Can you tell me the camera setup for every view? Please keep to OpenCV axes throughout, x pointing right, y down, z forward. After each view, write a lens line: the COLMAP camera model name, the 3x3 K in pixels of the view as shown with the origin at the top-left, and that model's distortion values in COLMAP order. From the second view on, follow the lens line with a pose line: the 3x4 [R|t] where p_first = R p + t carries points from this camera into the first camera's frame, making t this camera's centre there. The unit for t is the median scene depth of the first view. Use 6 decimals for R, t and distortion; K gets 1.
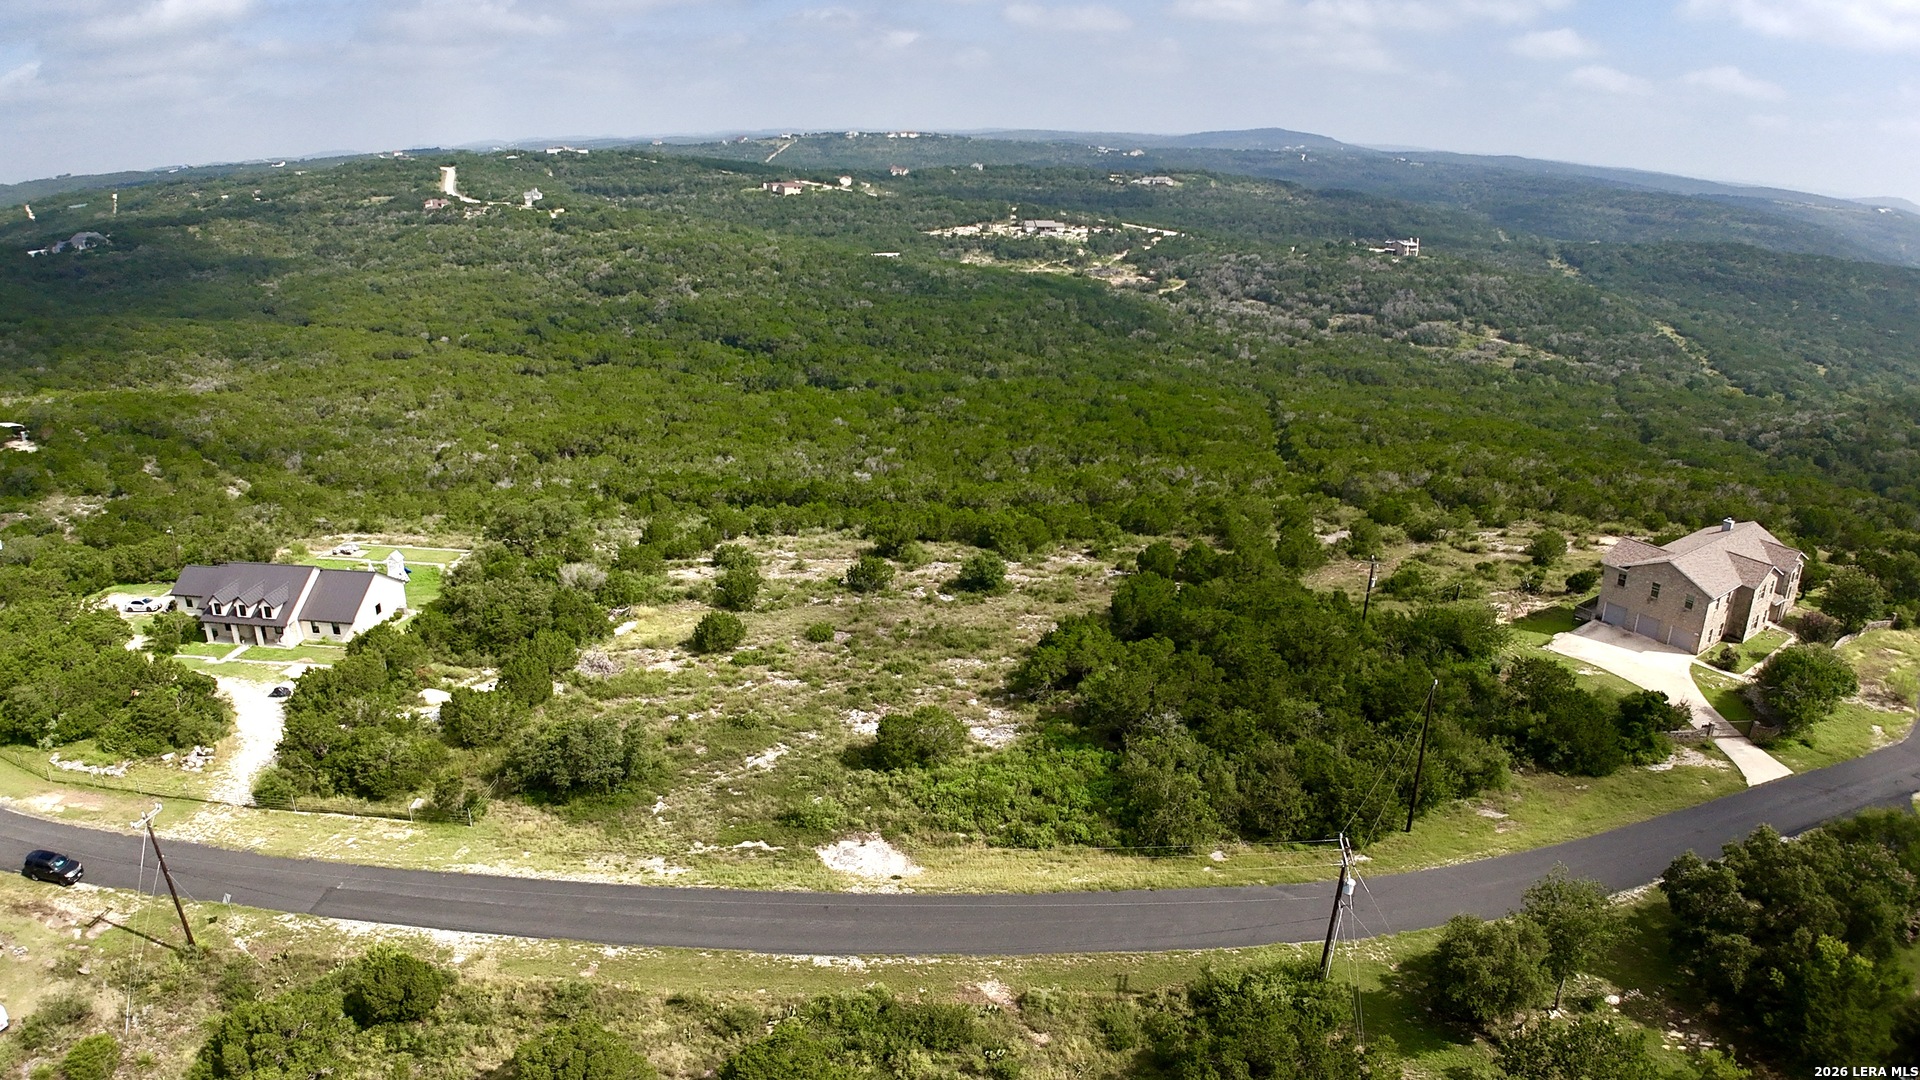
lens RADIAL K [[1179.7, 0, 960.3], [0, 1179.7, 542.8], [0, 0, 1]] dist [-0.184078, 0.021703]
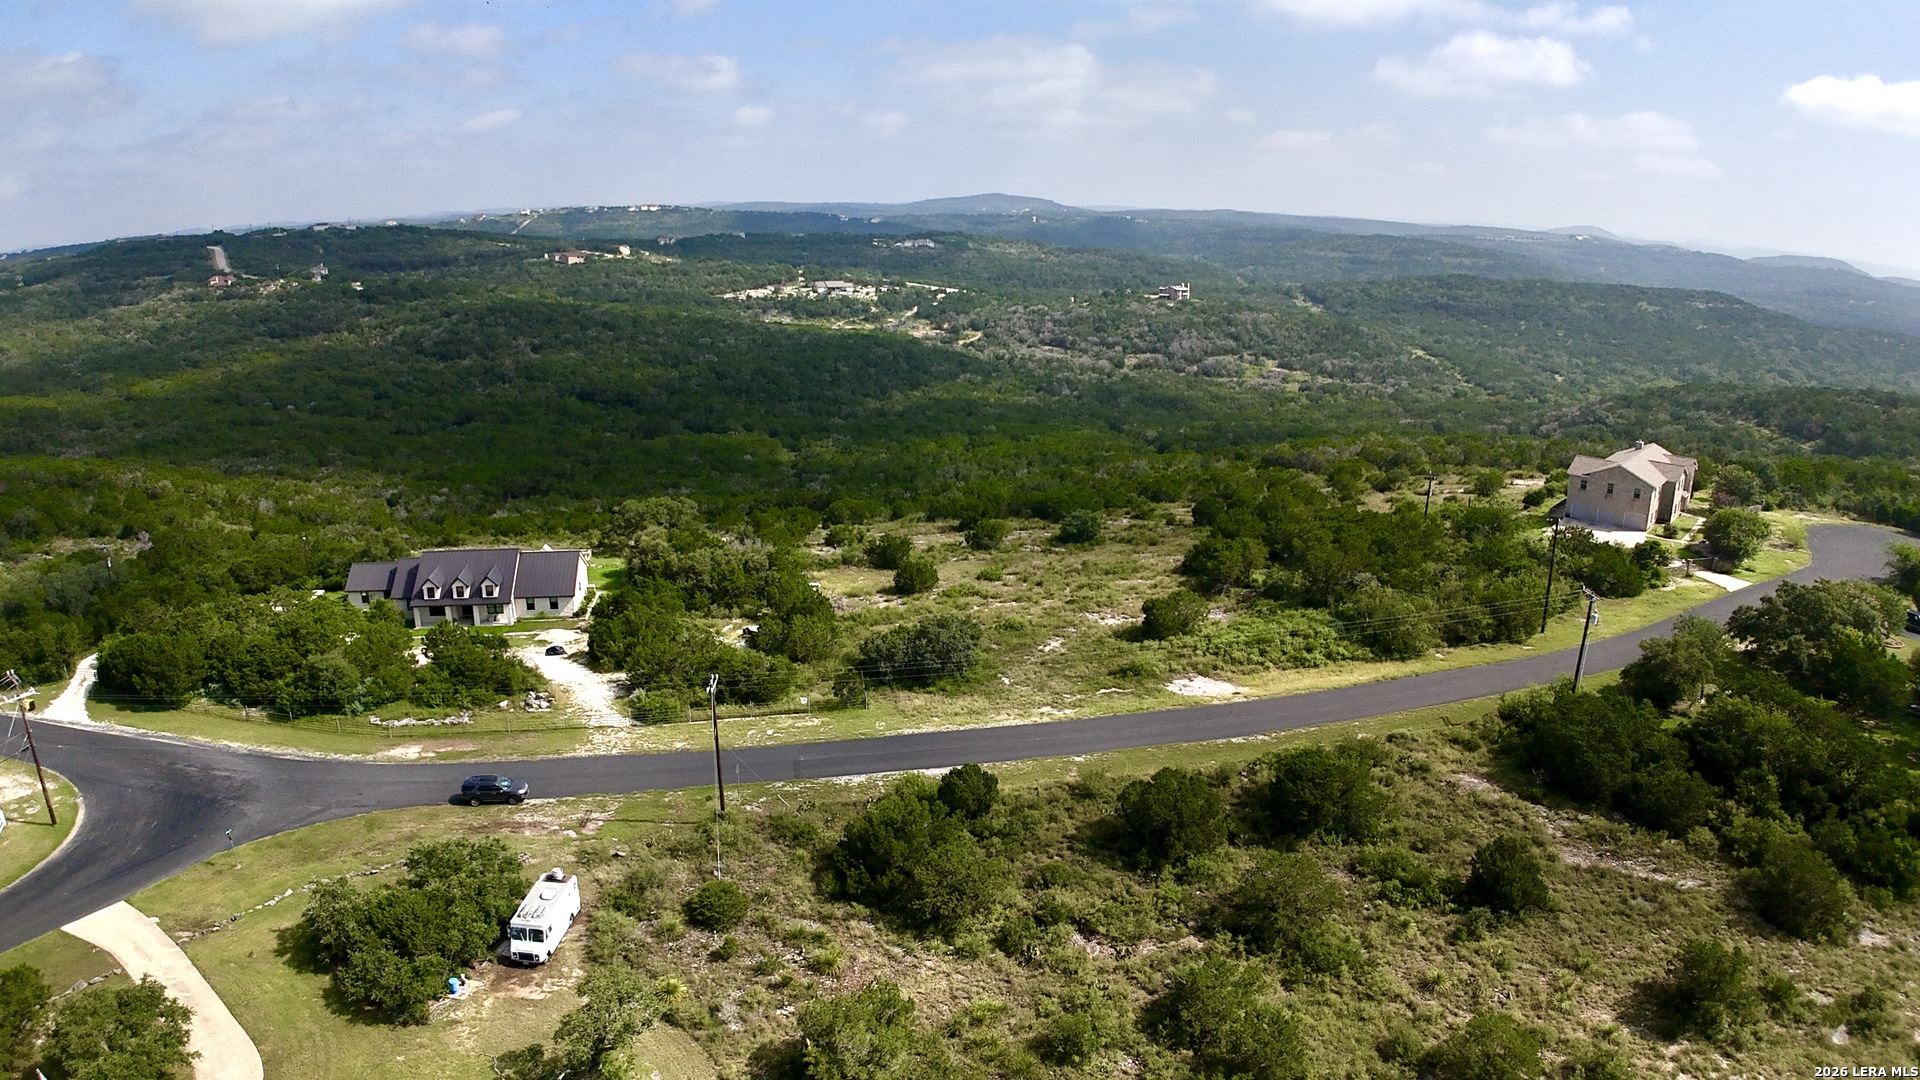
lens RADIAL K [[1175.2, 0, 957.7], [0, 1175.2, 539.6], [0, 0, 1]] dist [-0.126557, -0.106397]
pose [[0.973532, -0.064916, 0.219140, -0.101400], [0.078184, 0.995560, -0.052415, 0.024956], [-0.214764, 0.068161, 0.974285, -0.037031]]
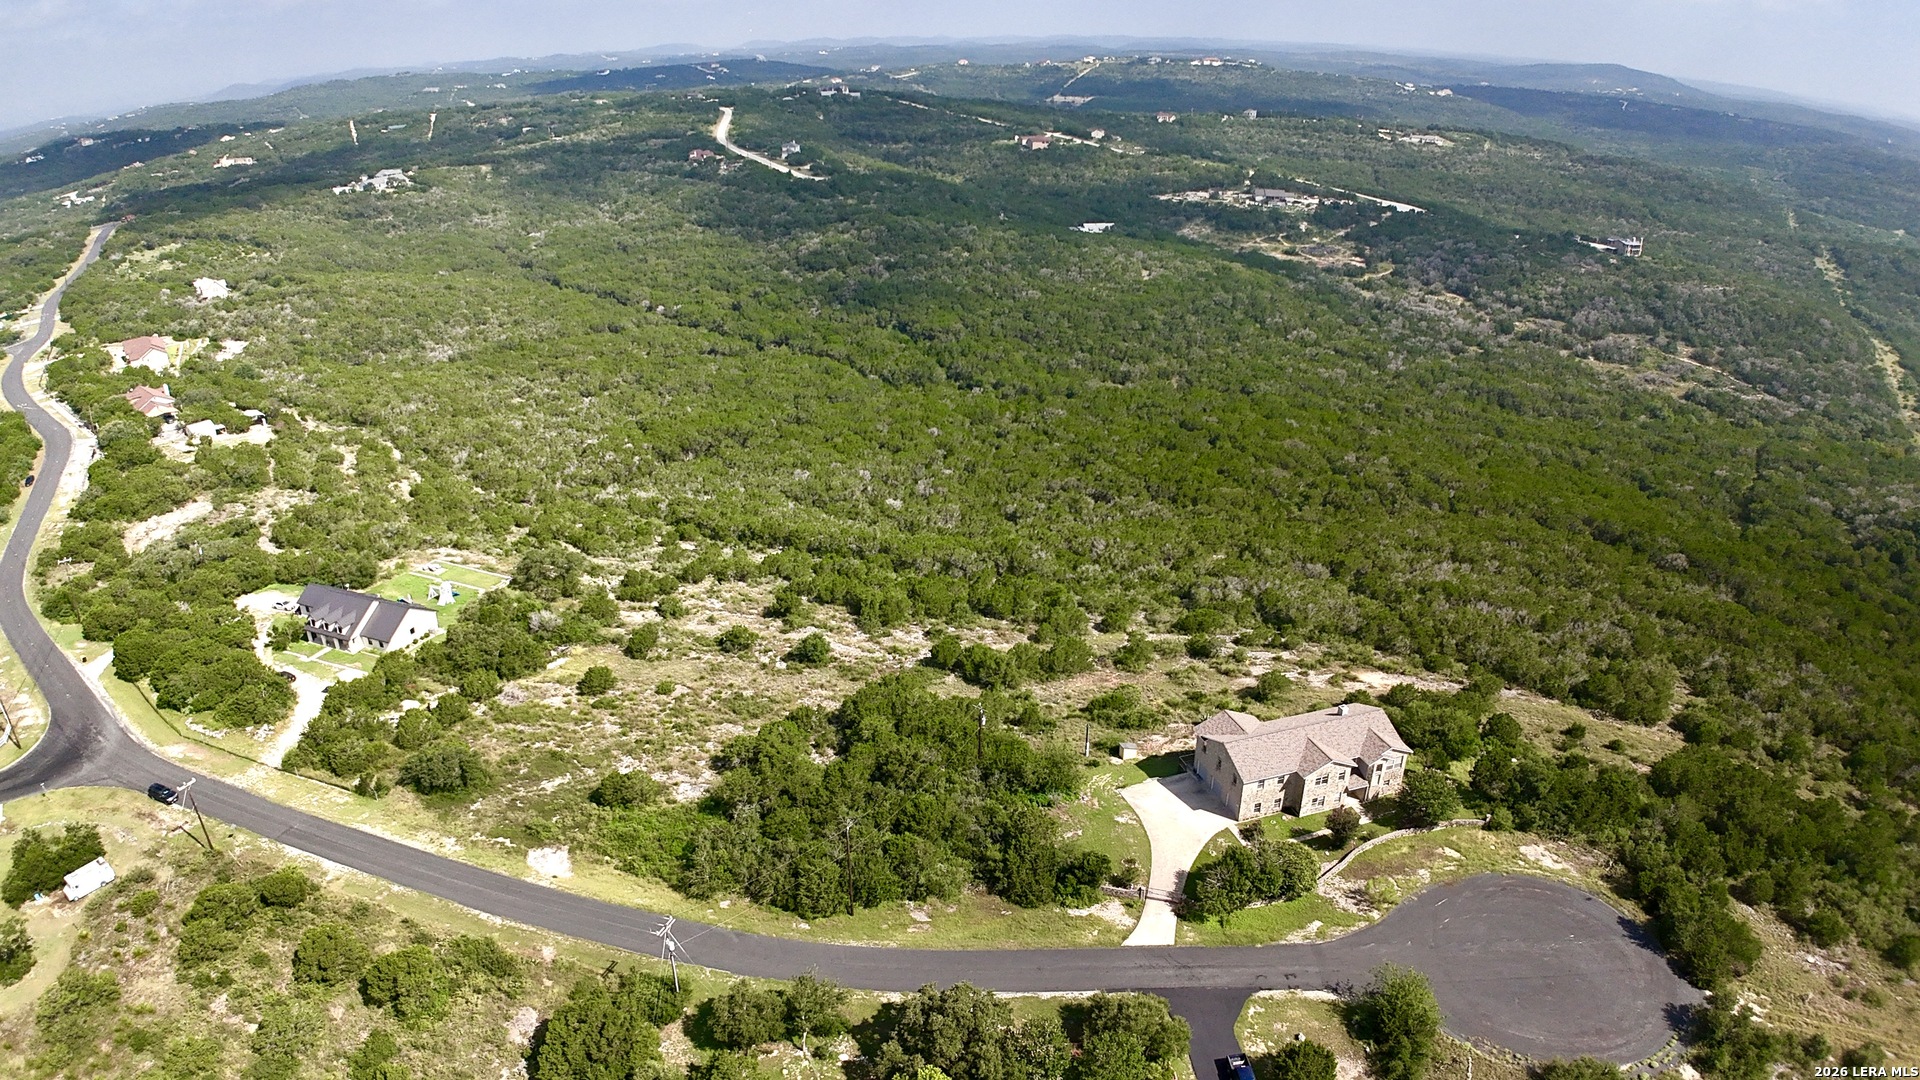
lens RADIAL K [[1181.5, 0, 958.0], [0, 1181.5, 542.4], [0, 0, 1]] dist [-0.190440, 0.028195]
pose [[0.962726, 0.100333, -0.251179, 0.141438], [-0.080731, 0.992915, 0.087190, -0.063337], [0.258148, -0.063662, 0.964006, -0.069824]]
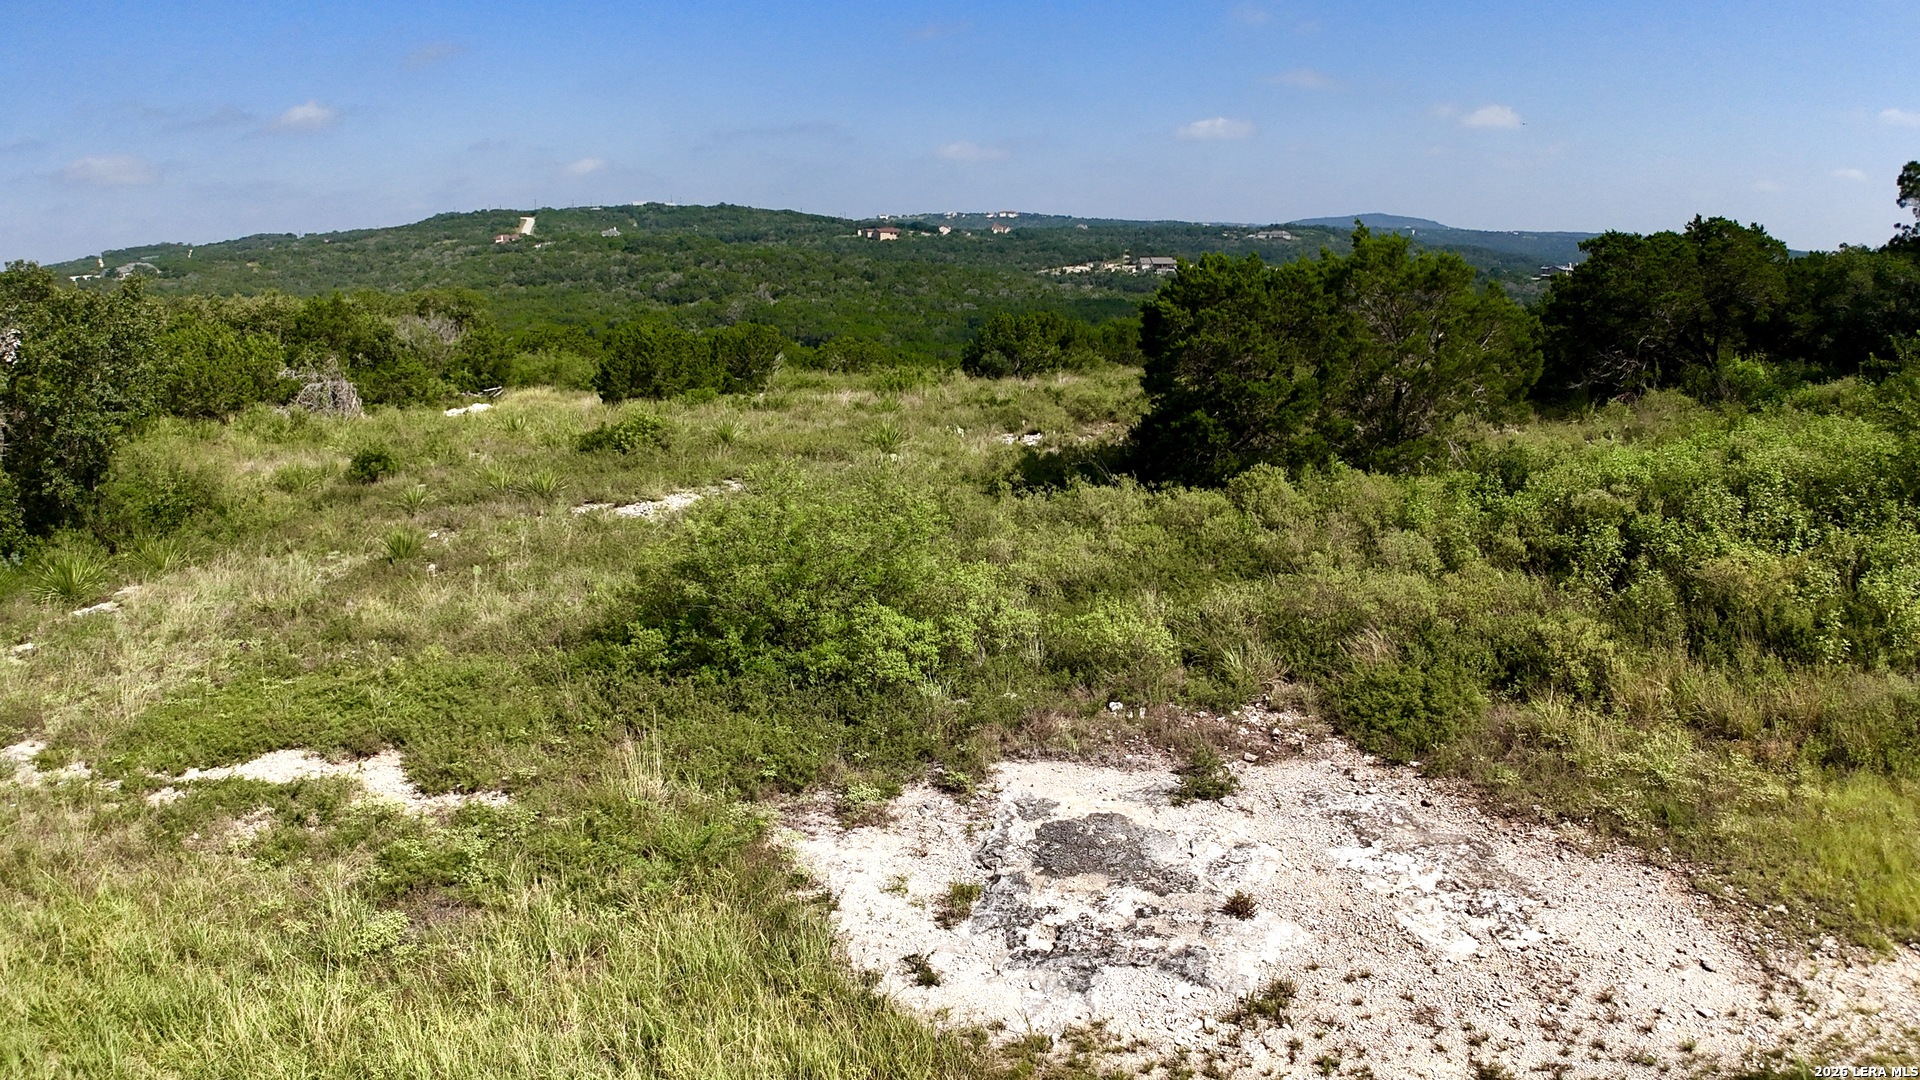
lens RADIAL K [[1185.7, 0, 961.9], [0, 1185.7, 545.8], [0, 0, 1]] dist [-0.188245, 0.025913]
pose [[0.996787, 0.002375, -0.080064, -0.016231], [-0.008901, 0.996653, -0.081258, 0.040651], [0.079603, 0.081710, 0.993472, 0.146550]]
